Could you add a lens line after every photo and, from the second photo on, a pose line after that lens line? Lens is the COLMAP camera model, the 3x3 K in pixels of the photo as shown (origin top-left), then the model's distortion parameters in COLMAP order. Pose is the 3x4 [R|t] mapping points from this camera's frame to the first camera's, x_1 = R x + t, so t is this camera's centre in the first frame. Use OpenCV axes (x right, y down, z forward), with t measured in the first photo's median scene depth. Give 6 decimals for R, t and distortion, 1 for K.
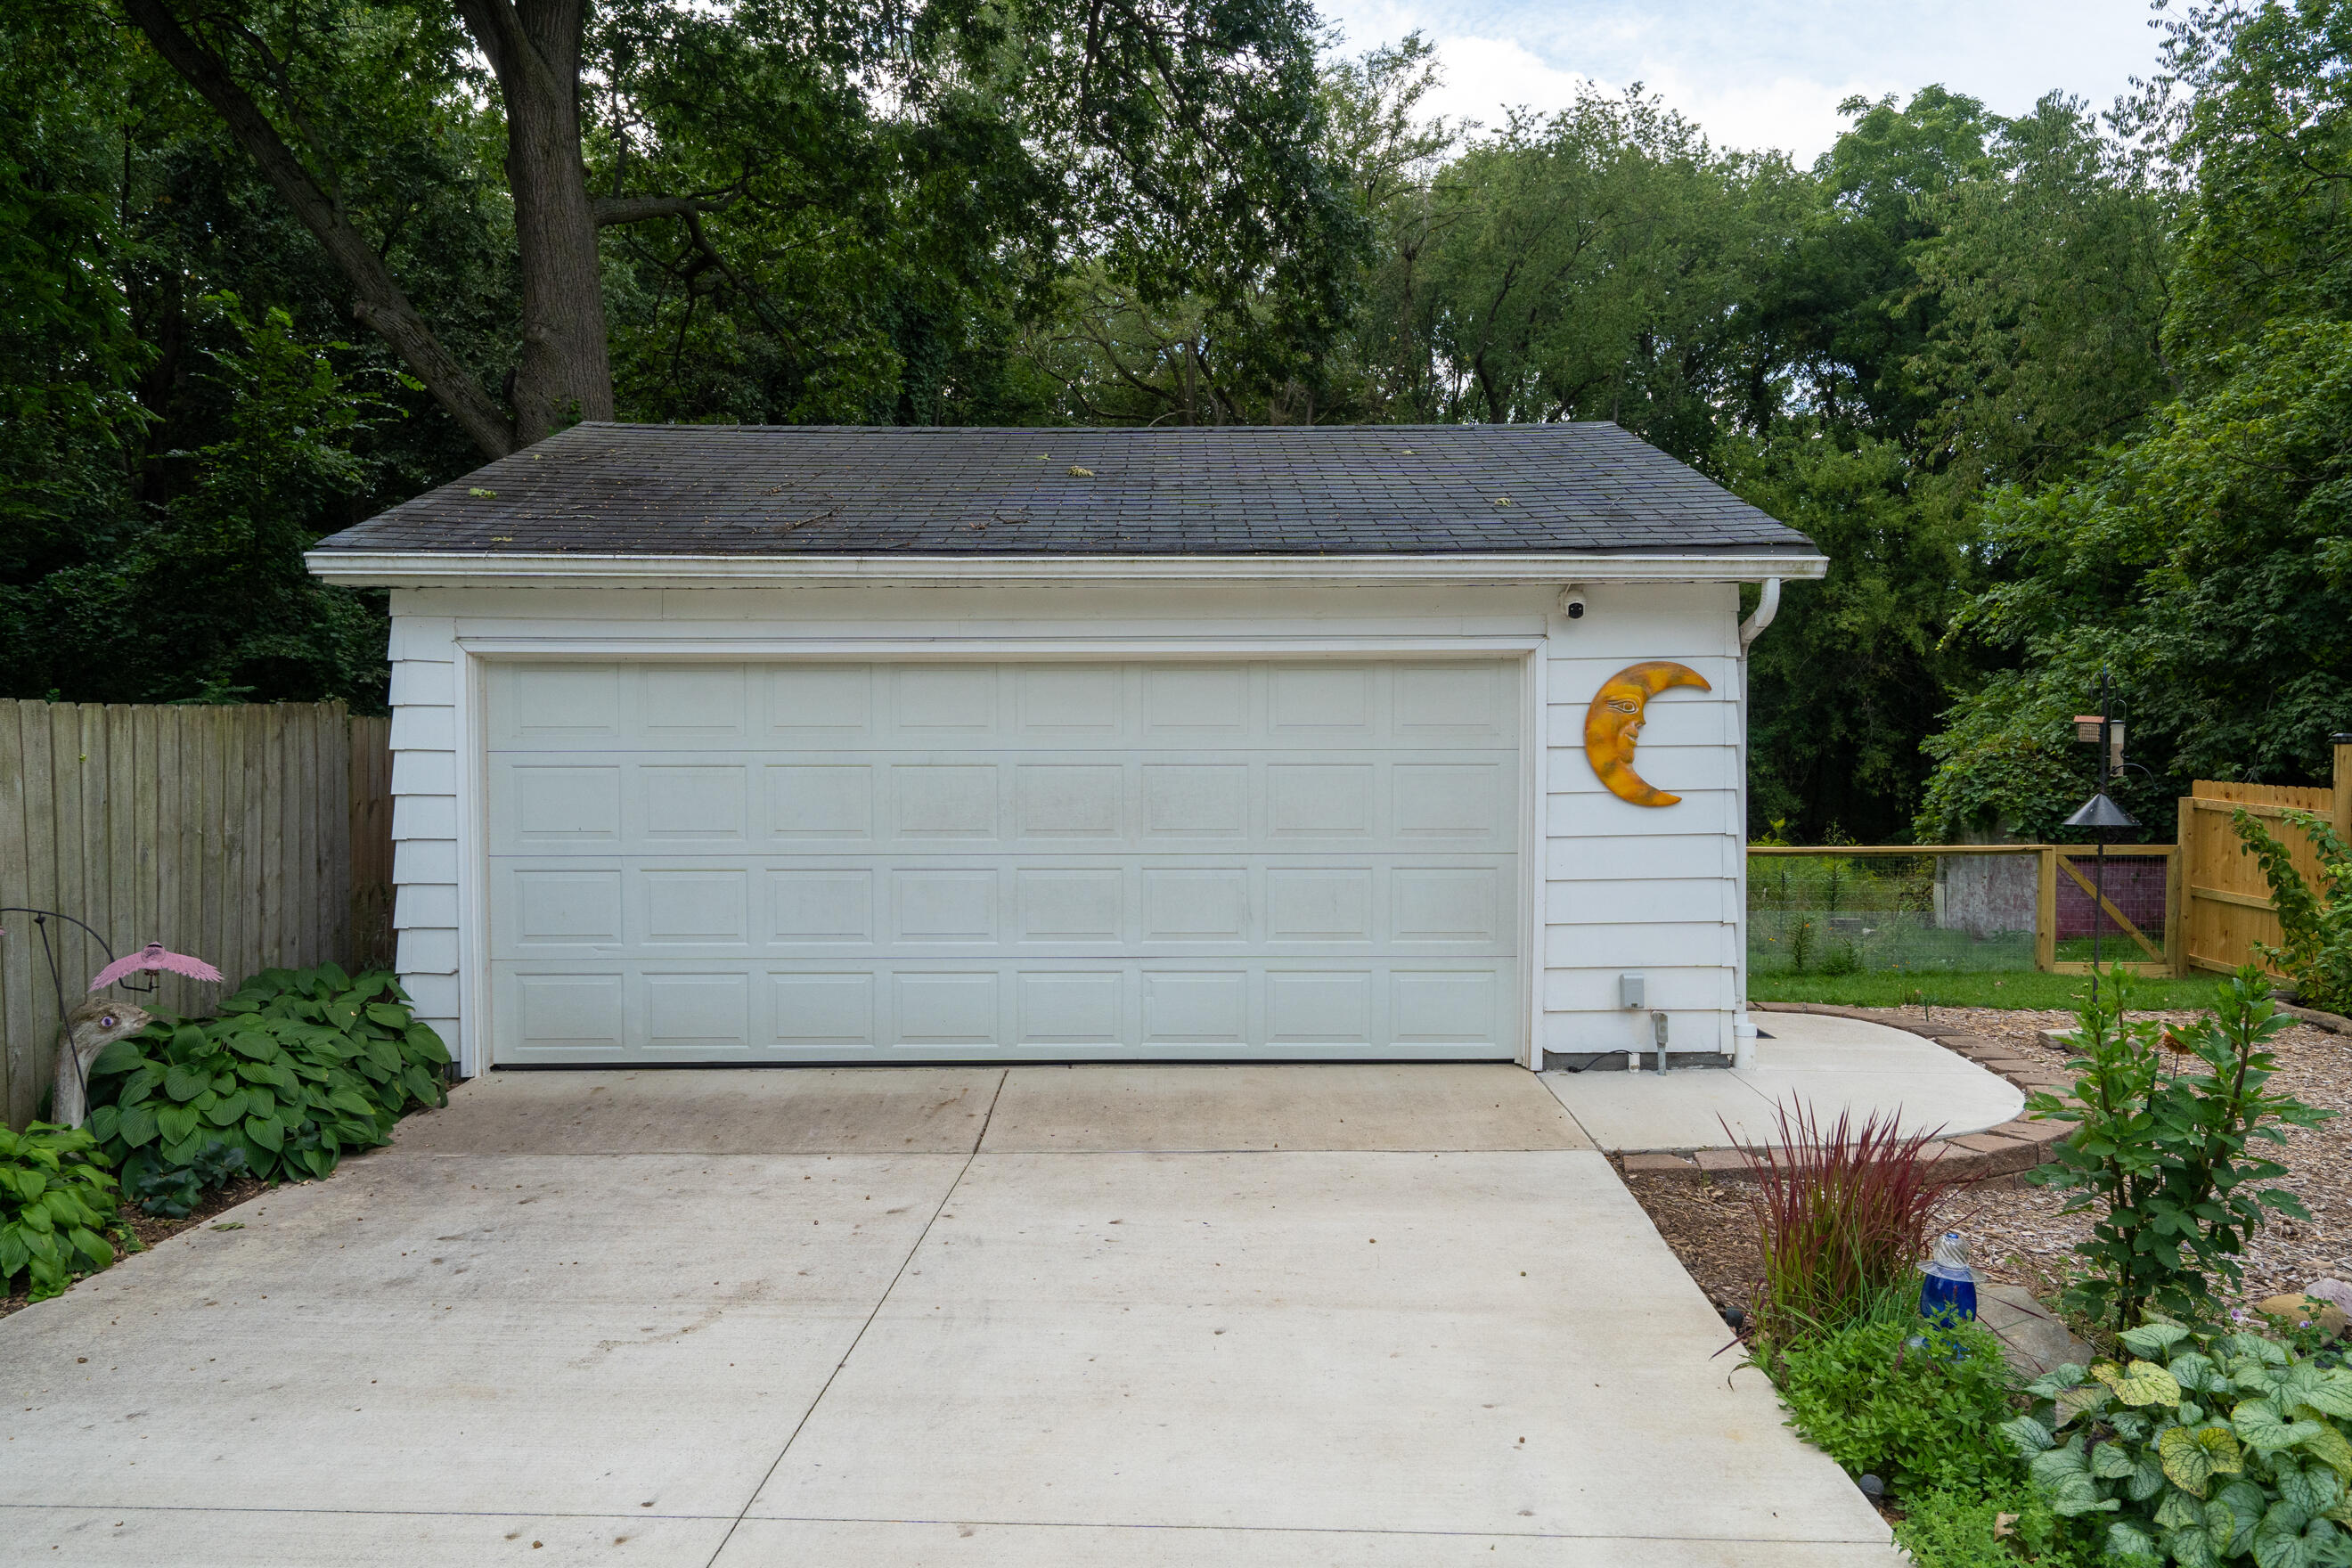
lens RADIAL K [[1624.0, 0, 1176.0], [0, 1624.0, 784.0], [0, 0, 1]] dist [0.005731, 0.002281]
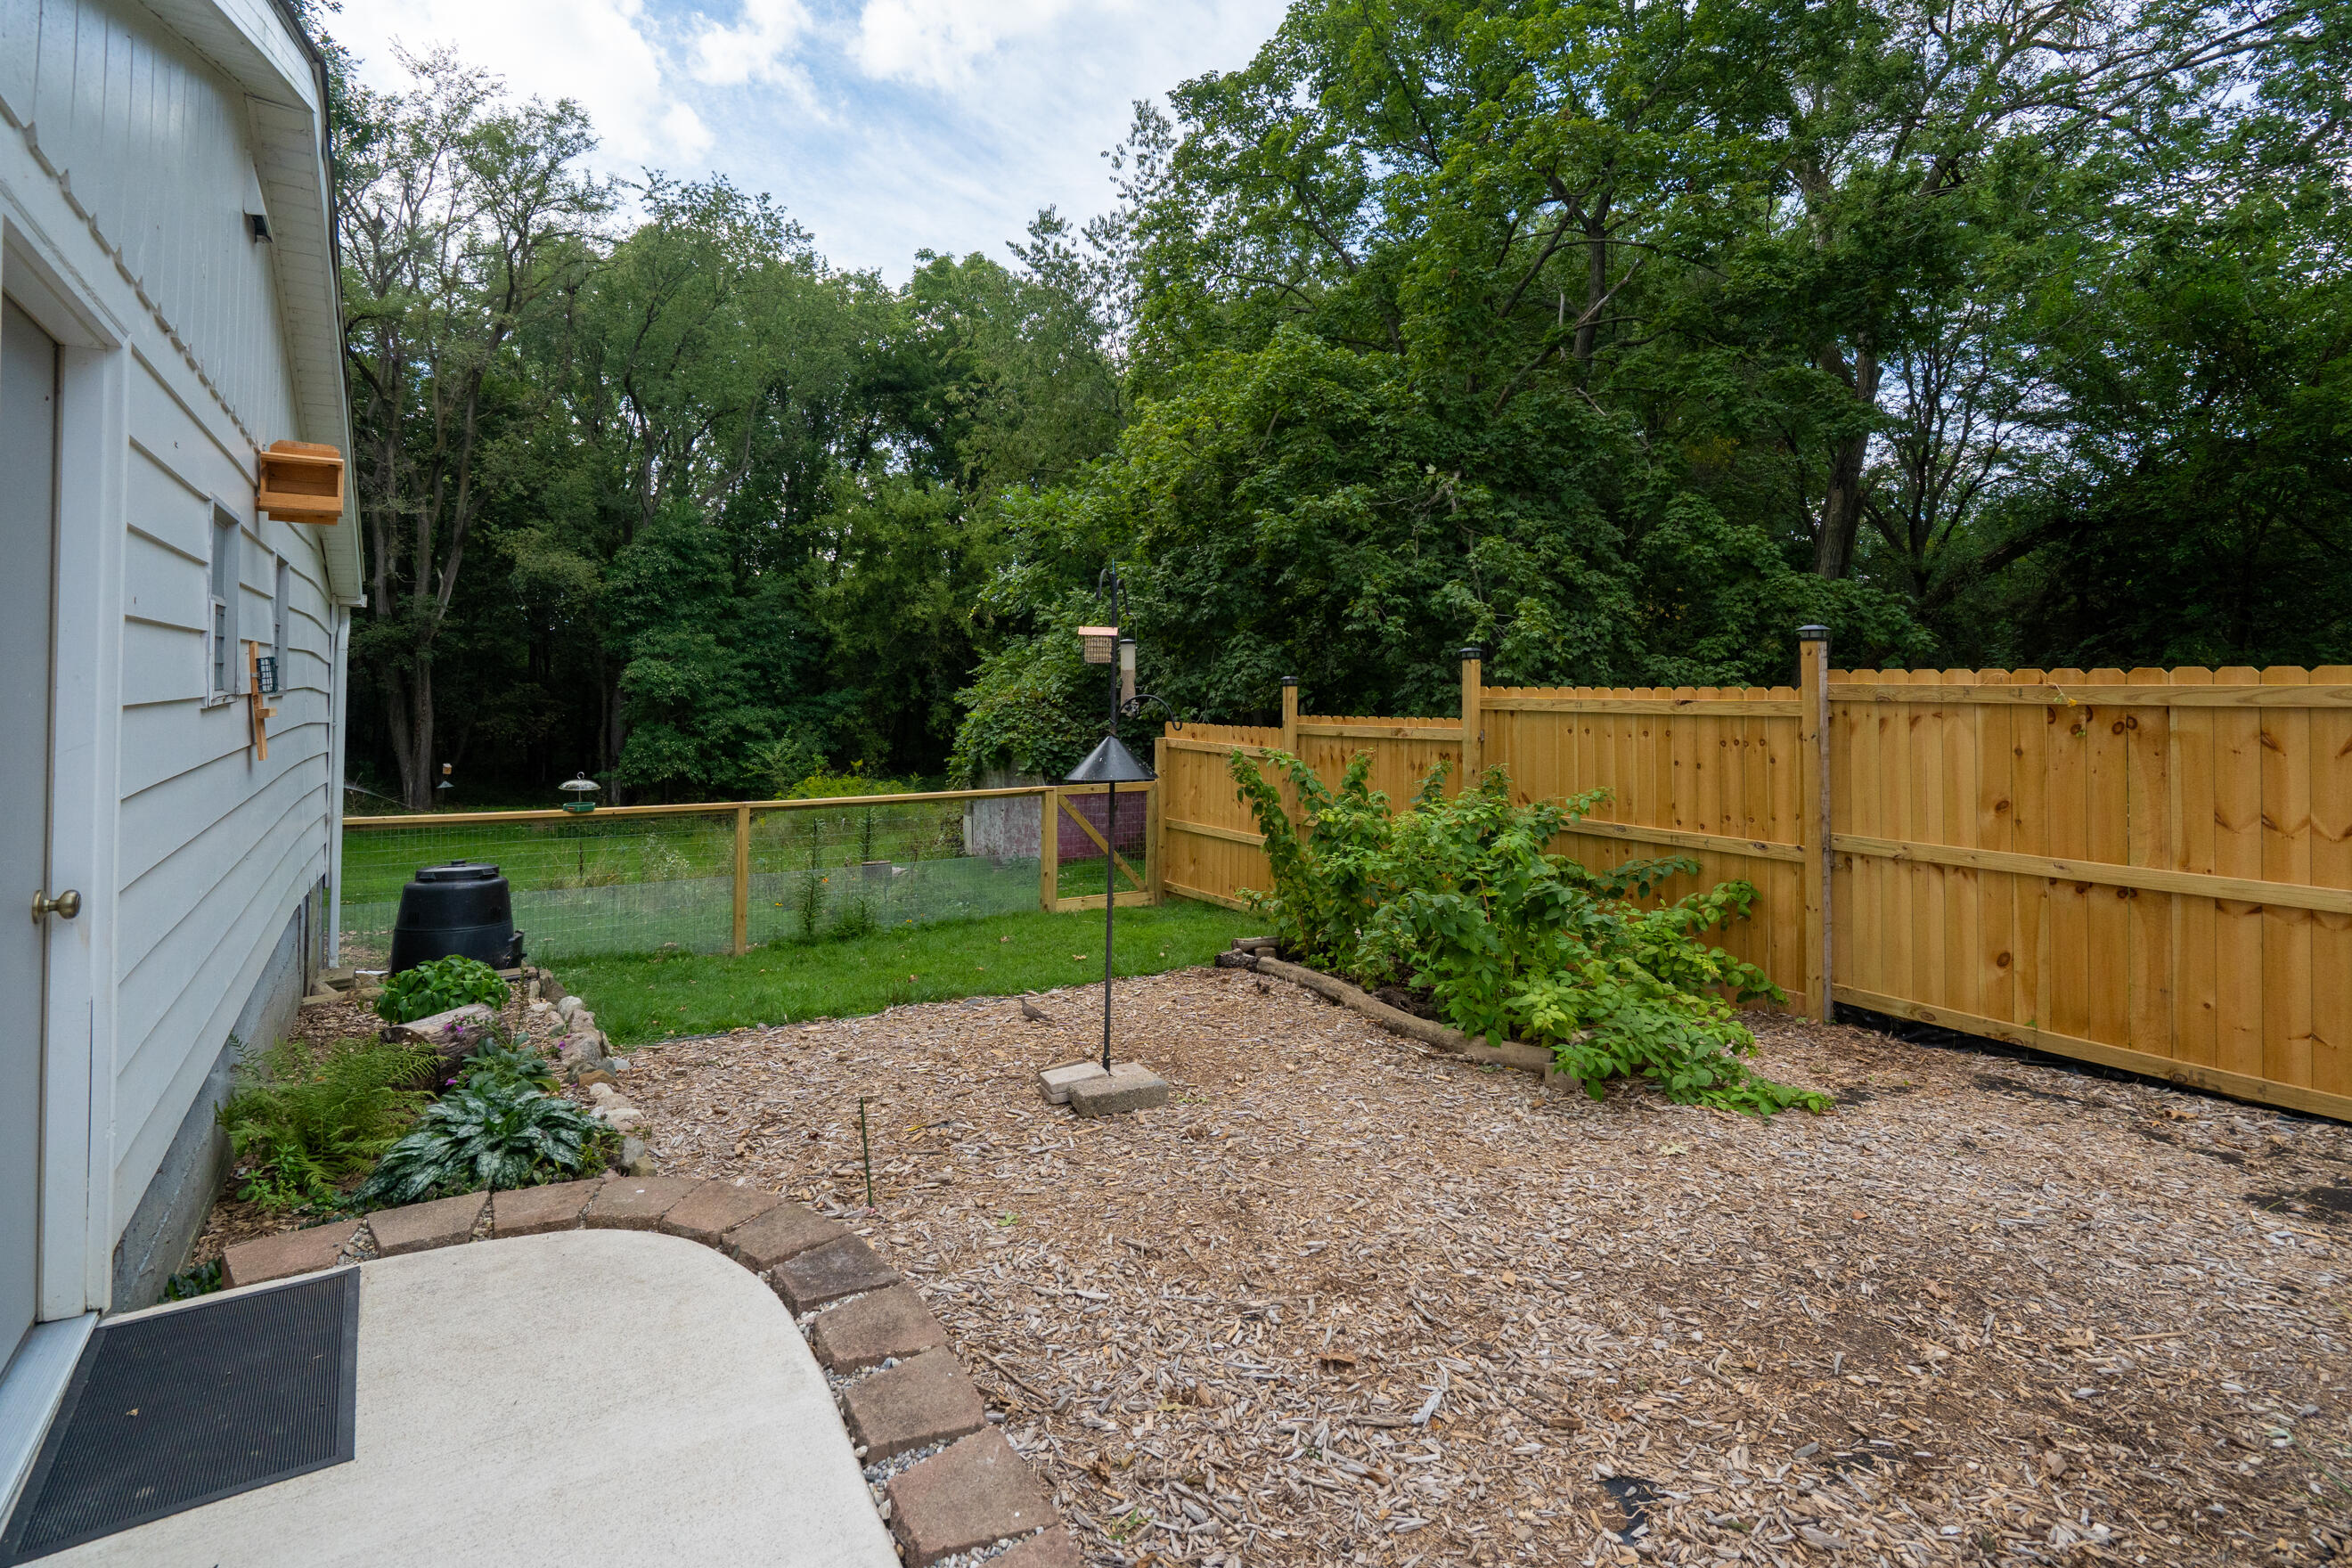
lens RADIAL K [[1103.5, 0, 1160.2], [0, 1103.5, 677.2], [0, 0, 1]] dist [0.001018, 0.000173]
pose [[0.830872, 0.014376, 0.556278, 0.170333], [0.013704, 0.998834, -0.046281, 0.001574], [-0.556295, 0.046077, 0.829706, 0.316109]]
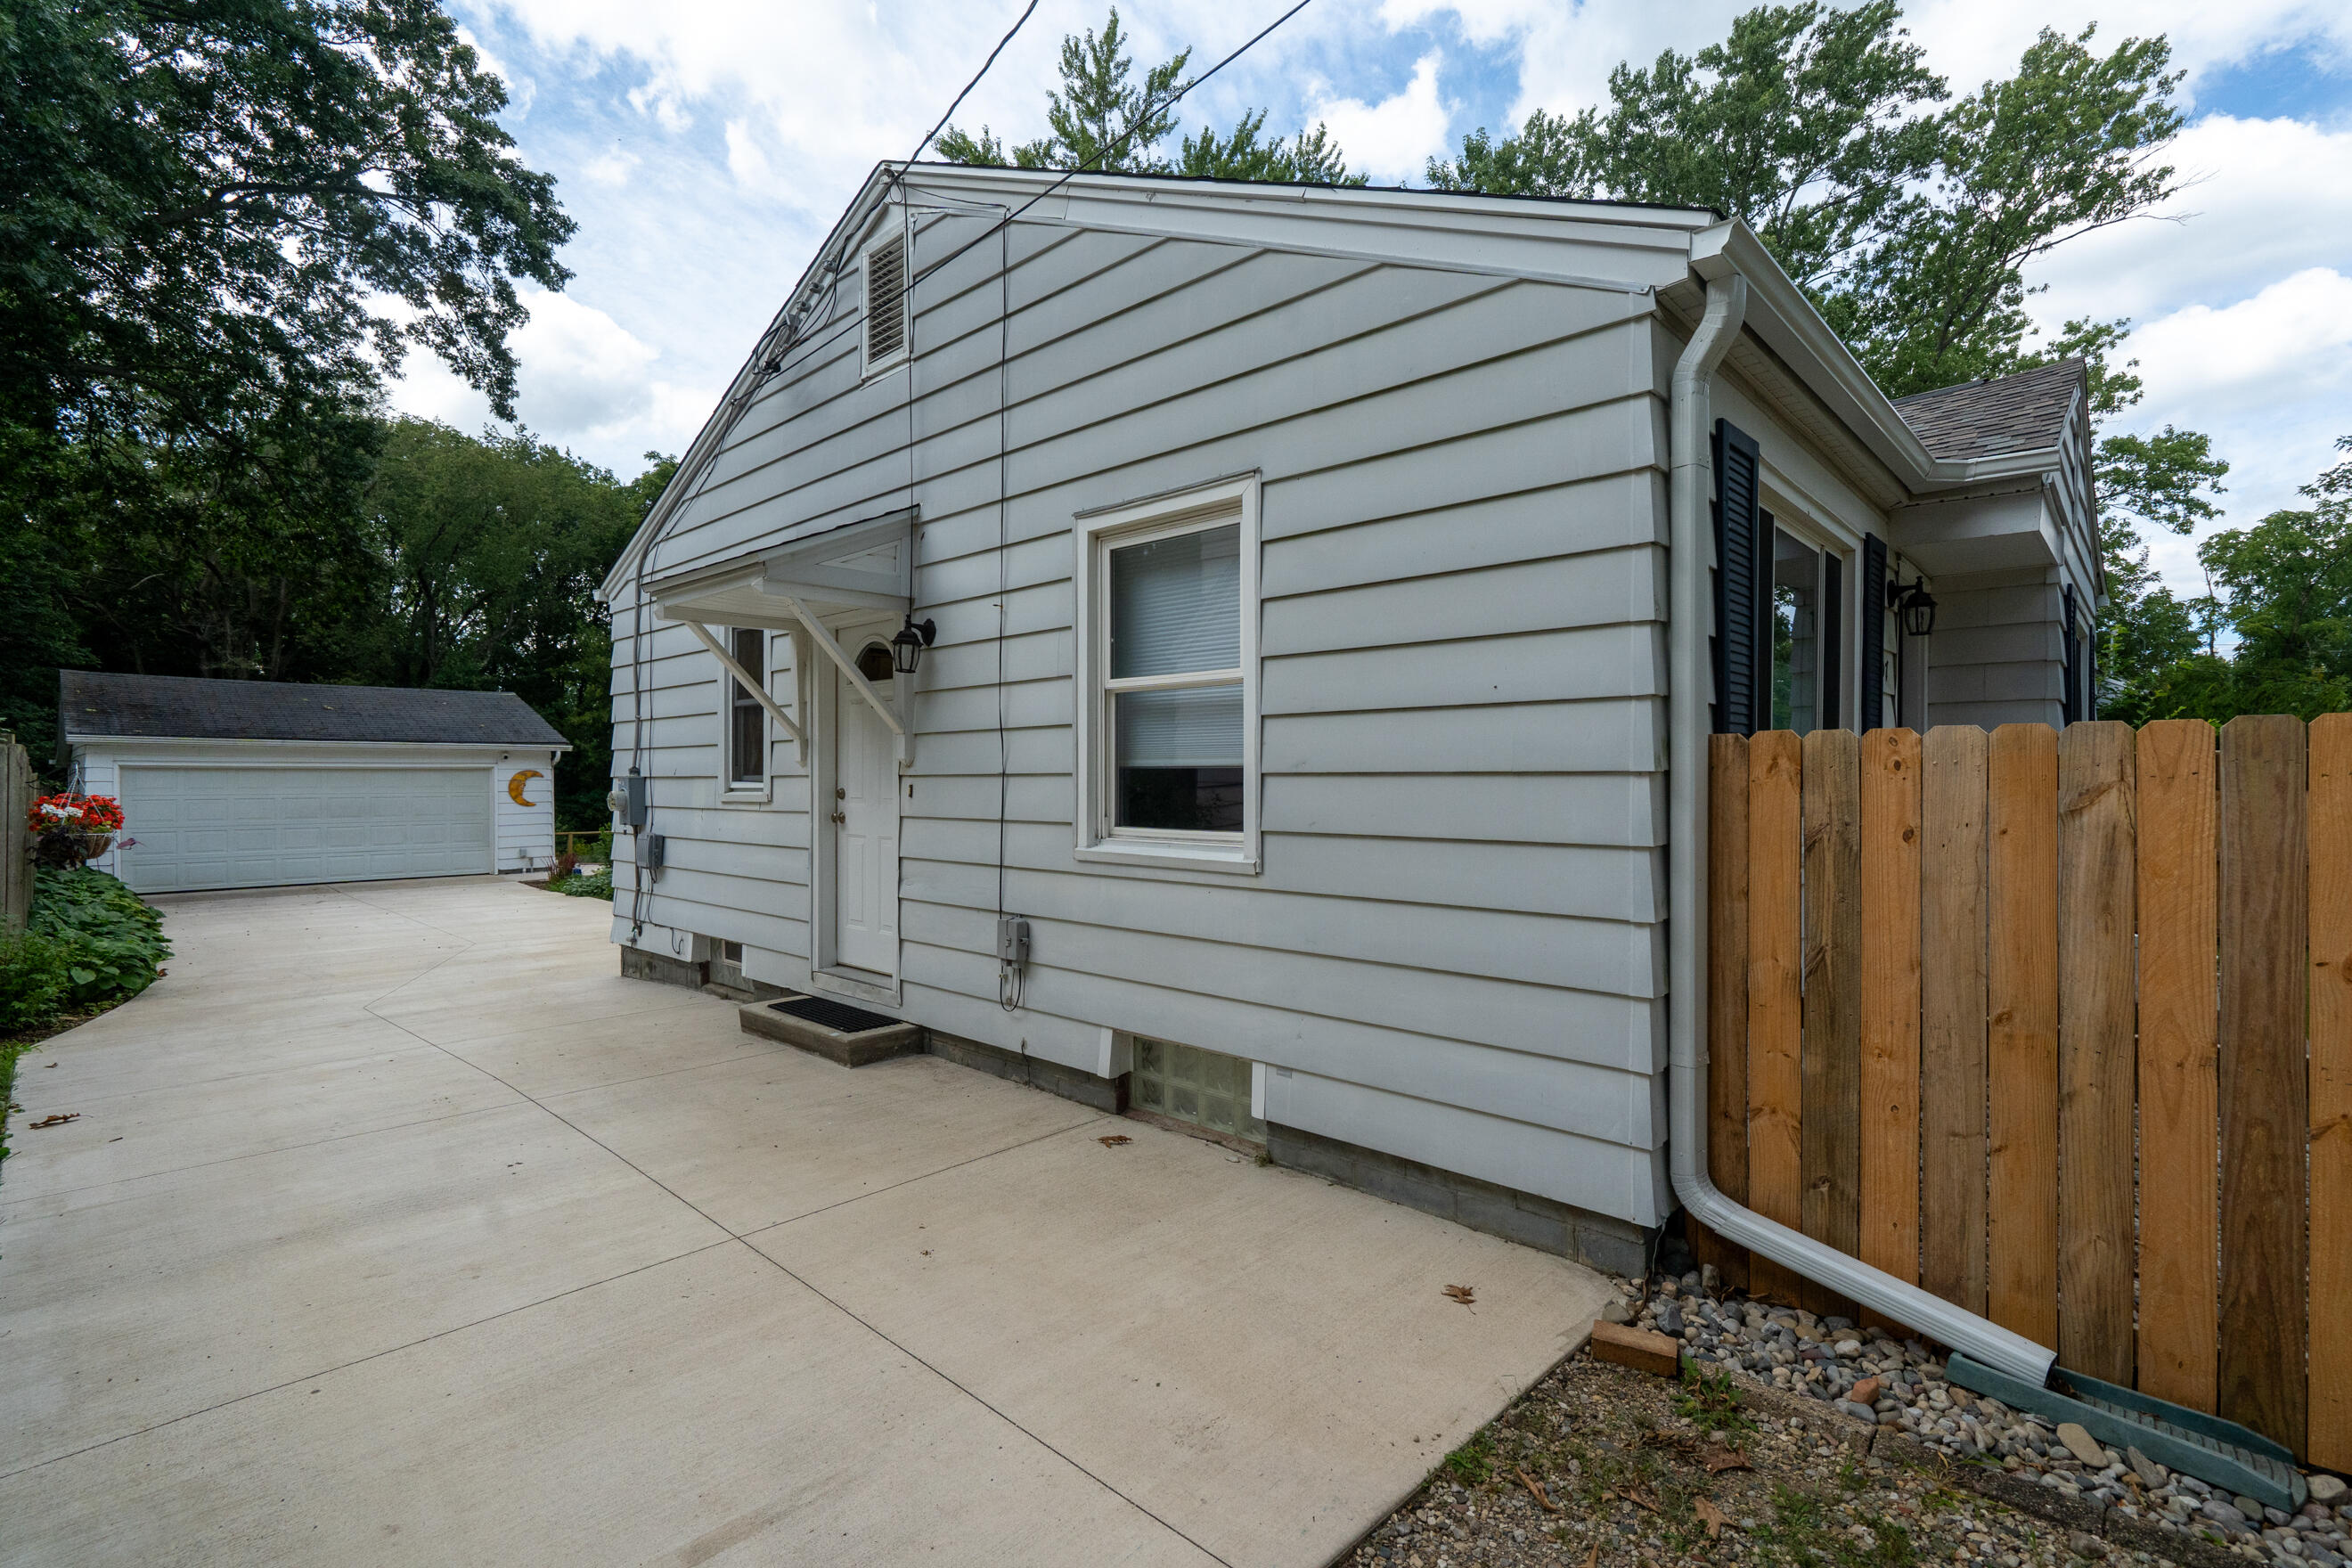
lens RADIAL K [[1083.4, 0, 1161.4], [0, 1083.4, 780.9], [0, 0, 1]] dist [0.000019, 0.000229]
pose [[0.694535, -0.001165, 0.719458, -0.222999], [0.033375, 0.998974, -0.030601, 0.034915], [-0.718685, 0.045266, 0.693861, -0.810754]]
